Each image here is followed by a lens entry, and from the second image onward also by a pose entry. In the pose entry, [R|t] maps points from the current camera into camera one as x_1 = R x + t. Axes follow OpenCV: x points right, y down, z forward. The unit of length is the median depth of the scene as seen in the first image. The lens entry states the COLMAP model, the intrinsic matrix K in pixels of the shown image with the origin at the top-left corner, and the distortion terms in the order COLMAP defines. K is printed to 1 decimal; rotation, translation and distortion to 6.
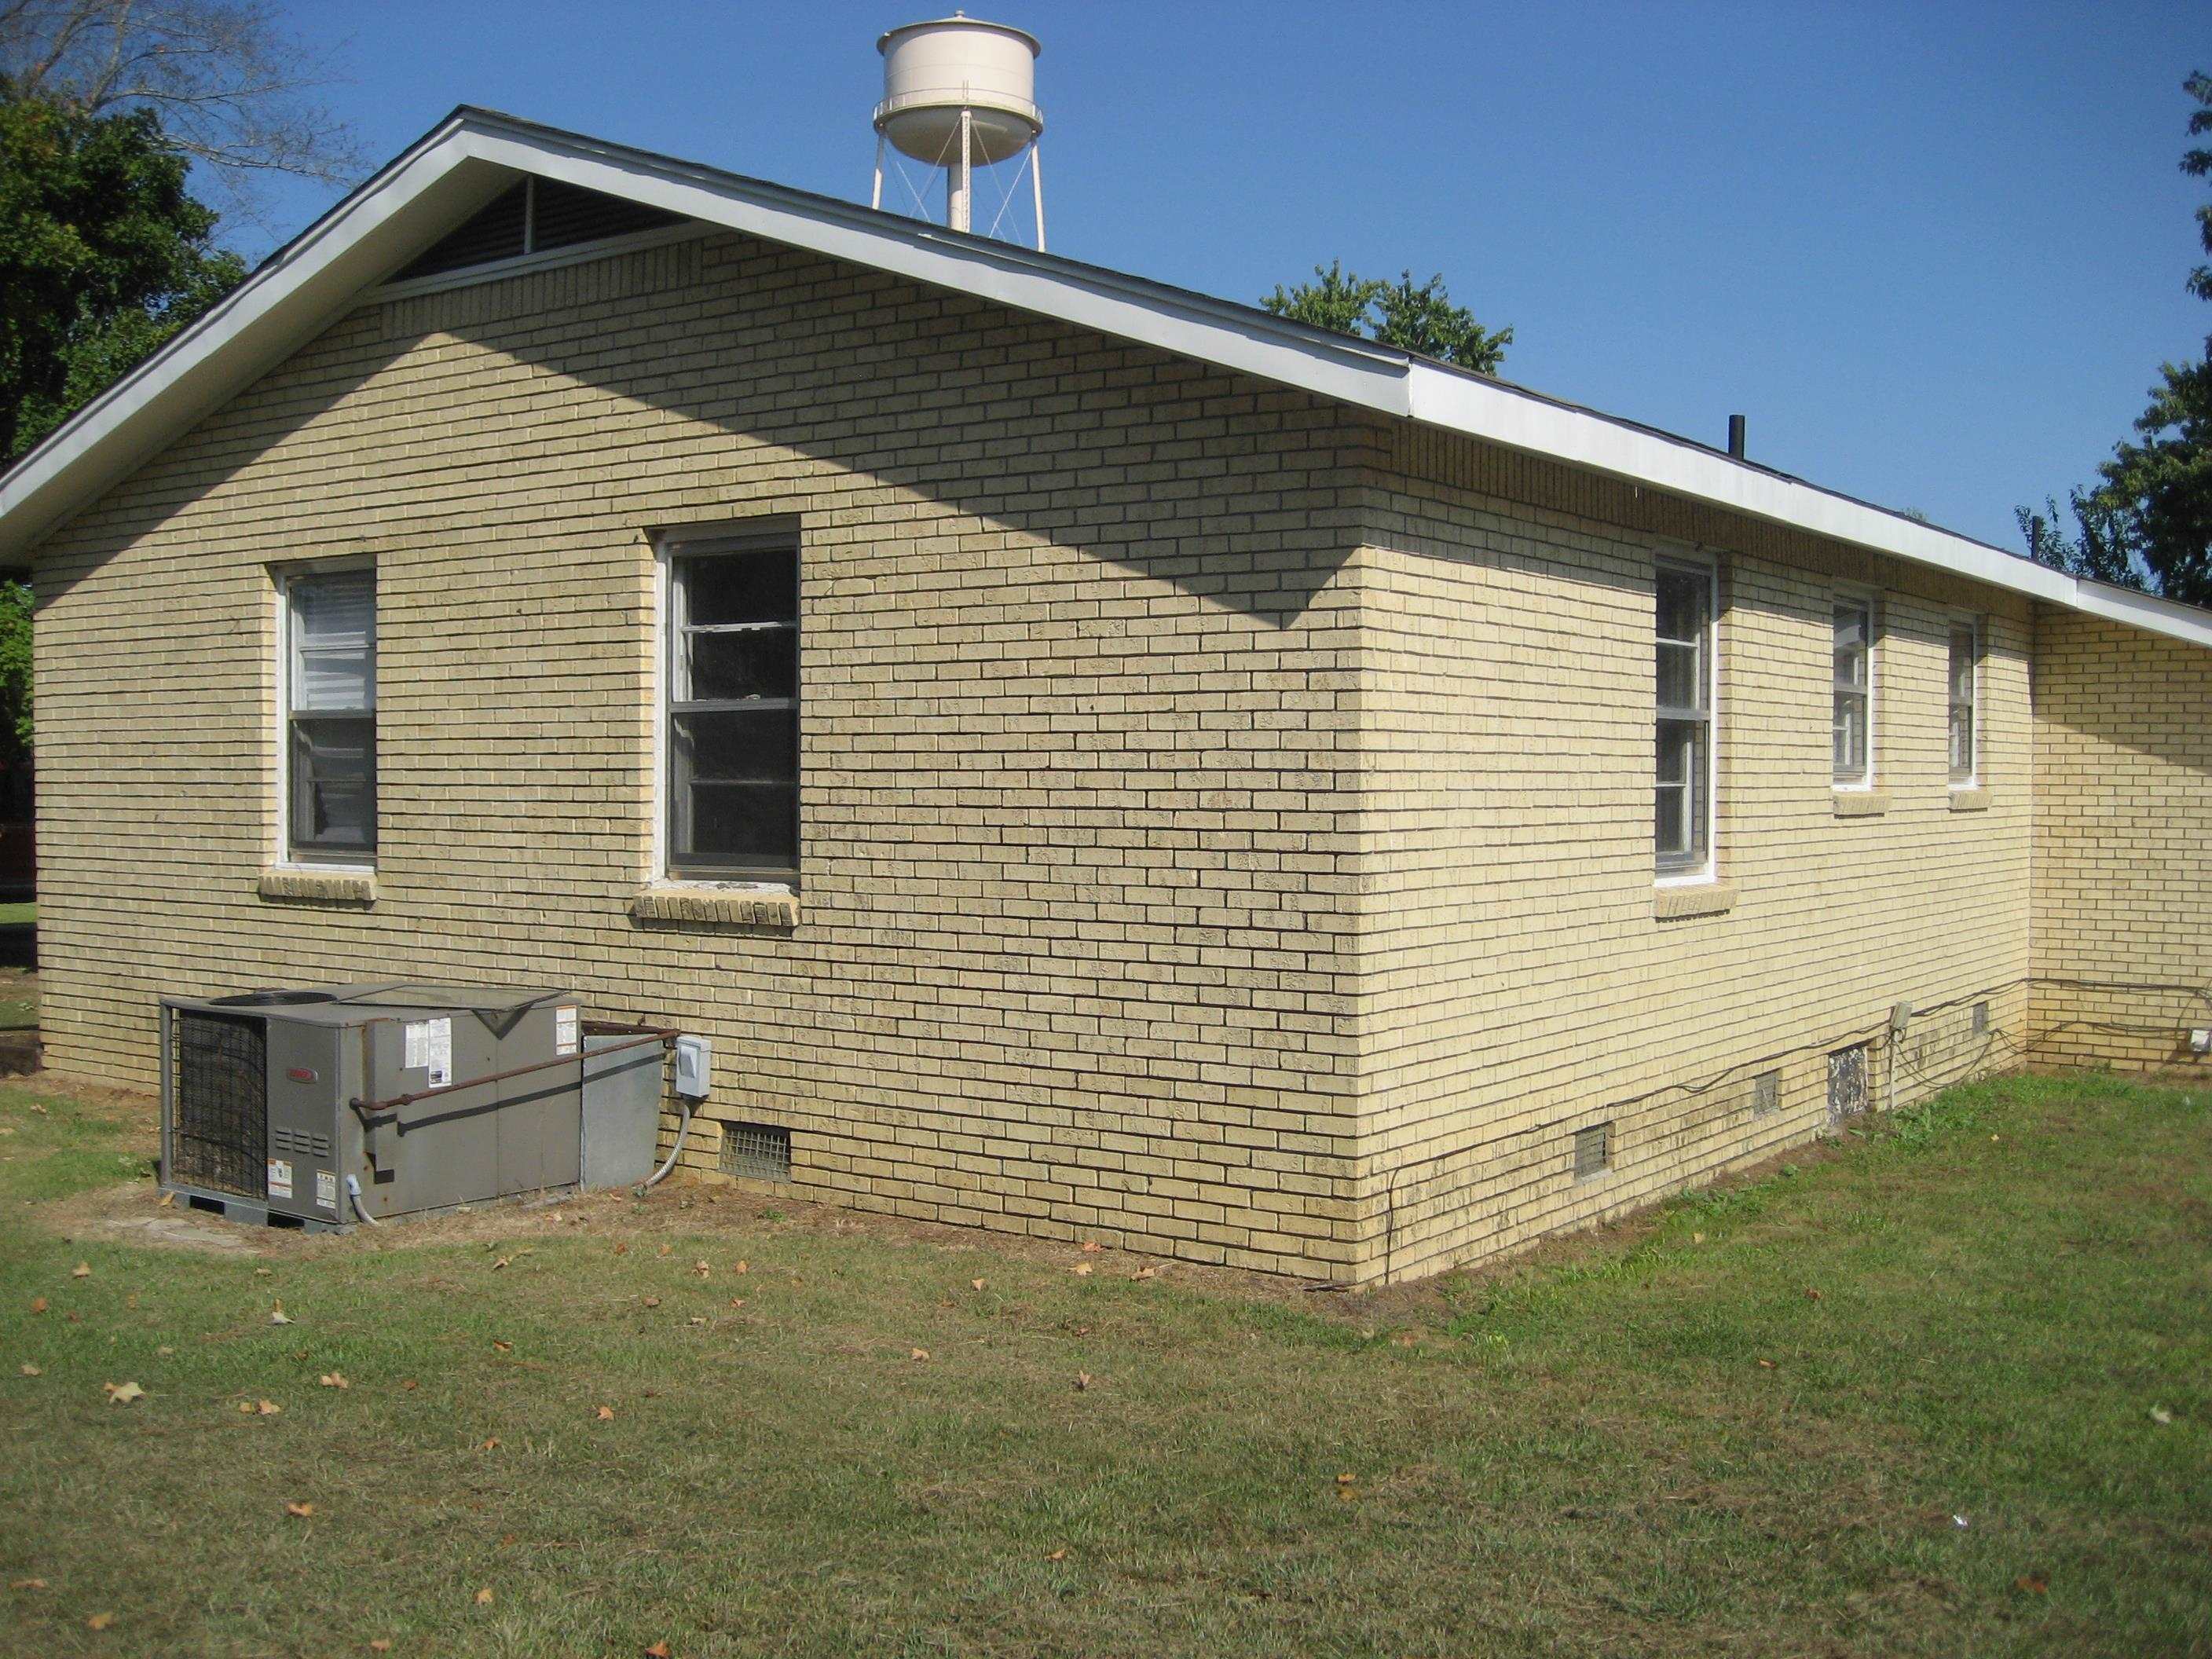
lens RADIAL K [[2260.8, 0, 1104.3], [0, 2260.8, 777.8], [0, 0, 1]] dist [-0.108428, 0.015646]
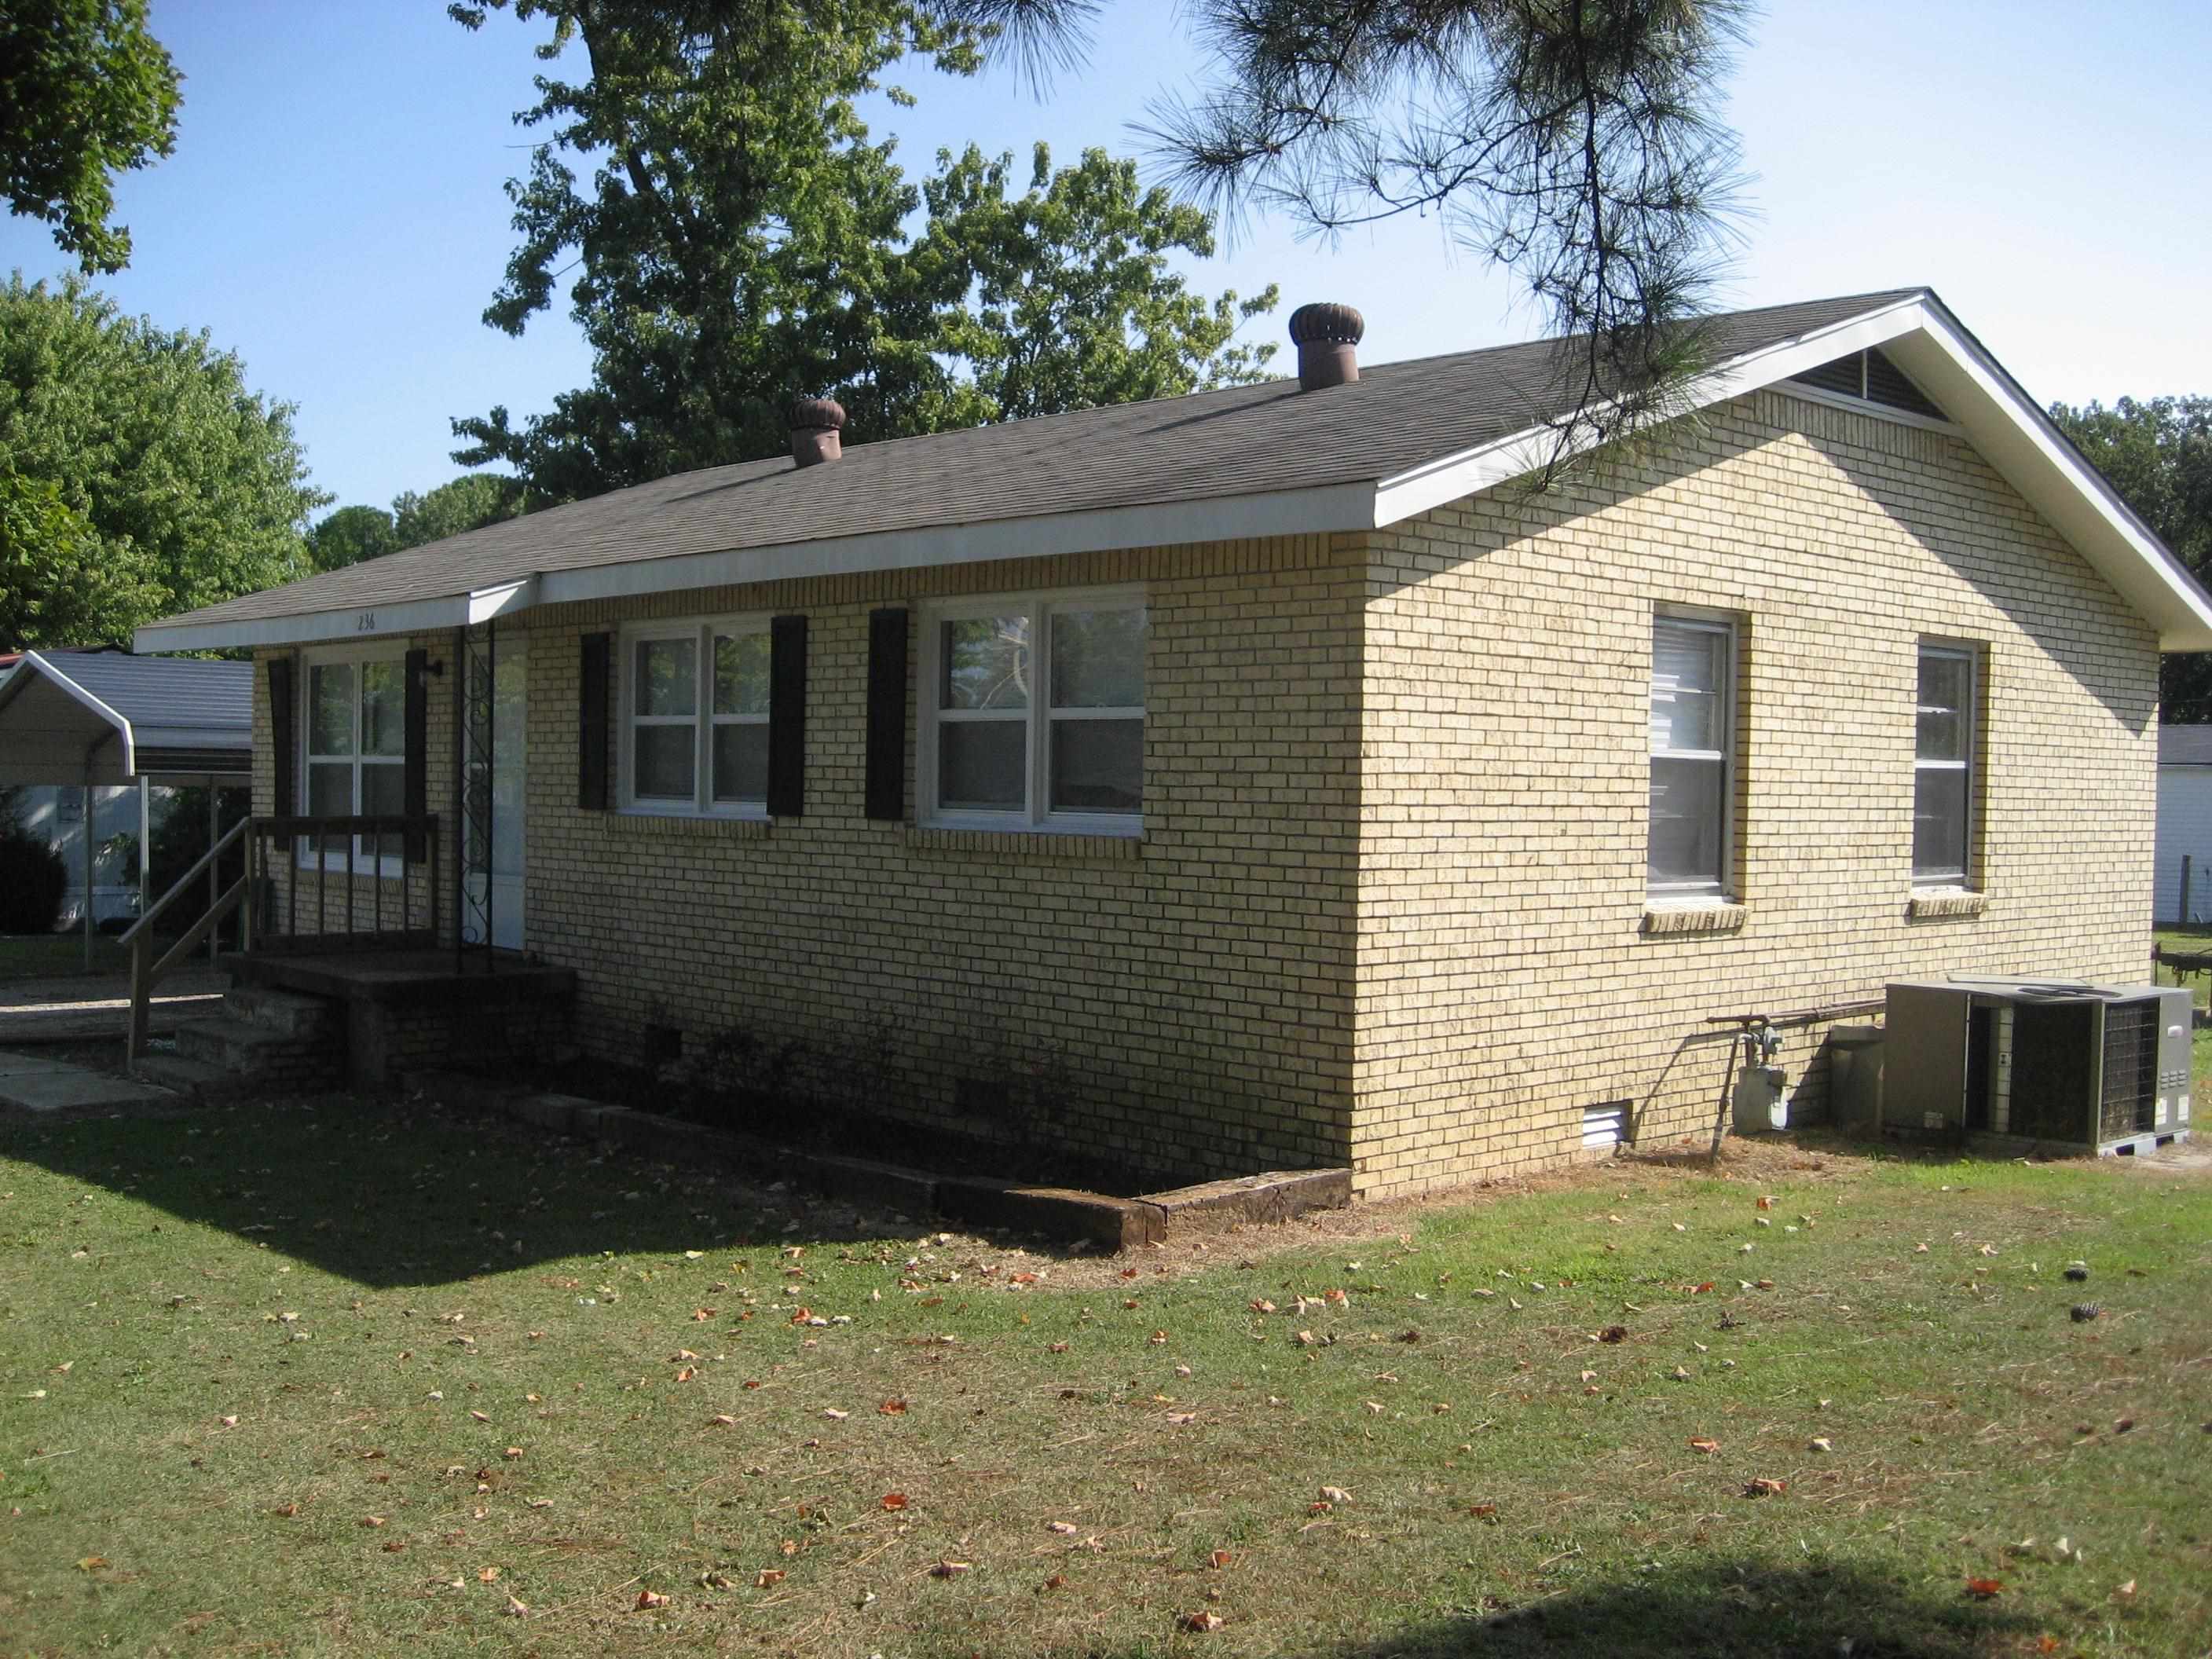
lens RADIAL K [[2295.6, 0, 1106.0], [0, 2295.6, 829.5], [0, 0, 1]] dist [-0.086895, 0.021423]
pose [[0.203744, -0.013211, 0.978935, -1.627728], [-0.005981, 0.999873, 0.014738, -0.008328], [-0.979006, -0.008858, 0.203639, 1.175131]]
